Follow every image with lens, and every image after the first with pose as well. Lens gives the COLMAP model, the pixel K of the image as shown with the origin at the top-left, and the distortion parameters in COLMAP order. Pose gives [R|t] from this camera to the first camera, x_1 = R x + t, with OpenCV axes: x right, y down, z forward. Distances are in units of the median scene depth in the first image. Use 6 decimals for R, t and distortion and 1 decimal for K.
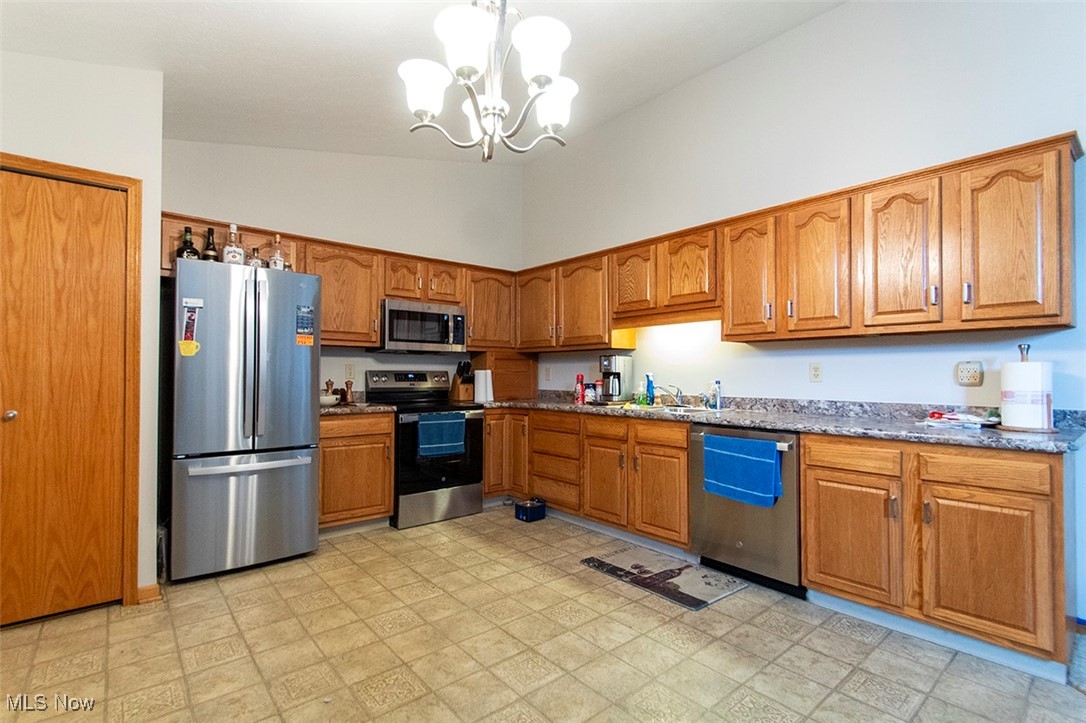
lens RADIAL K [[503.1, 0, 528.1], [0, 503.1, 367.7], [0, 0, 1]] dist [-0.001076, -0.000344]
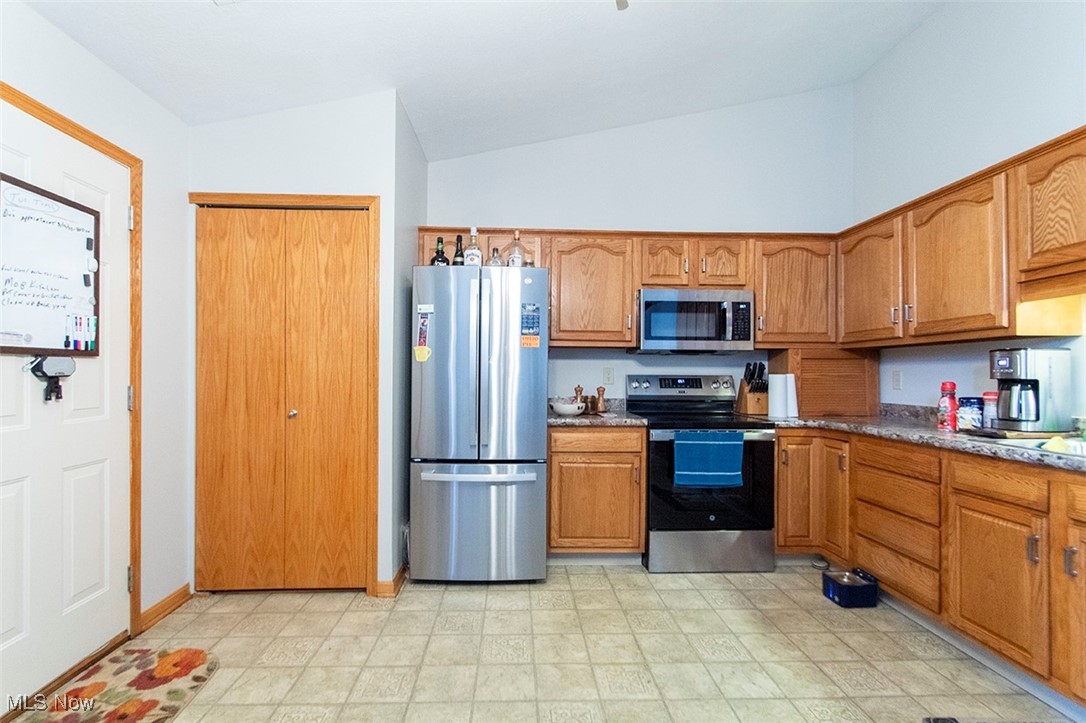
lens RADIAL K [[503.1, 0, 528.1], [0, 503.1, 367.7], [0, 0, 1]] dist [-0.001076, -0.000344]
pose [[0.788041, -0.006905, -0.615584, 0.090495], [0.004735, 0.999976, -0.005155, -0.003496], [0.615604, 0.001148, 0.788055, 0.253008]]
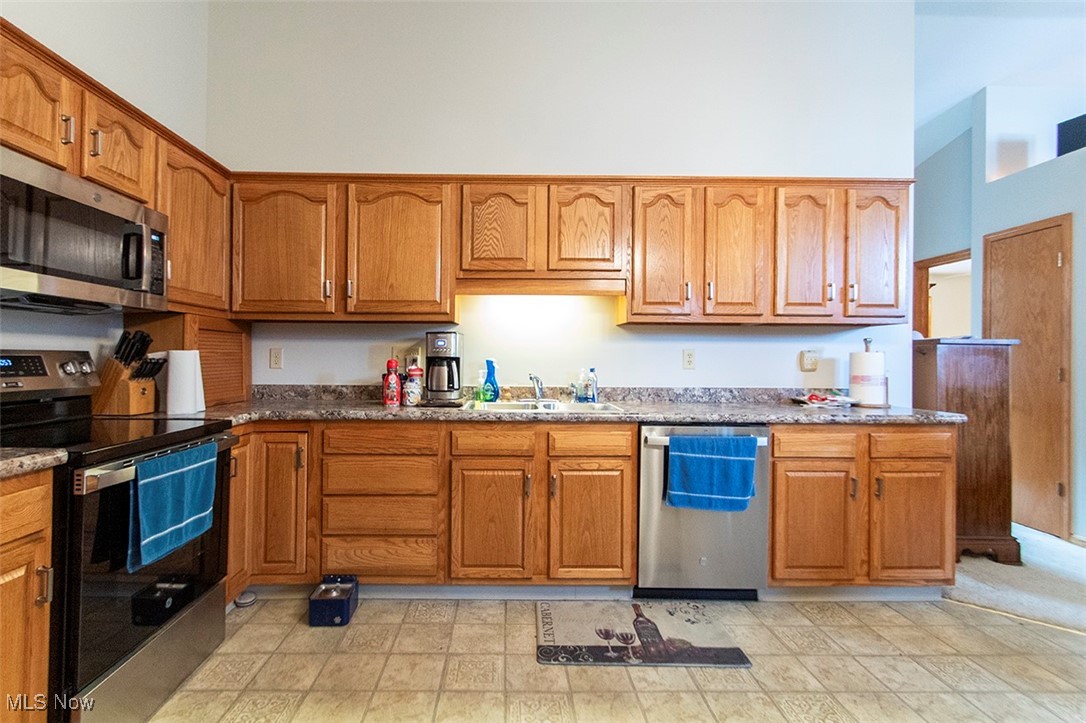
lens RADIAL K [[518.8, 0, 518.2], [0, 518.8, 355.1], [0, 0, 1]] dist [0.000286, -0.000179]
pose [[0.628663, 0.008482, 0.777632, -0.361587], [-0.015821, 0.999873, 0.001884, 0.004435], [-0.777517, -0.013488, 0.628717, 0.541850]]
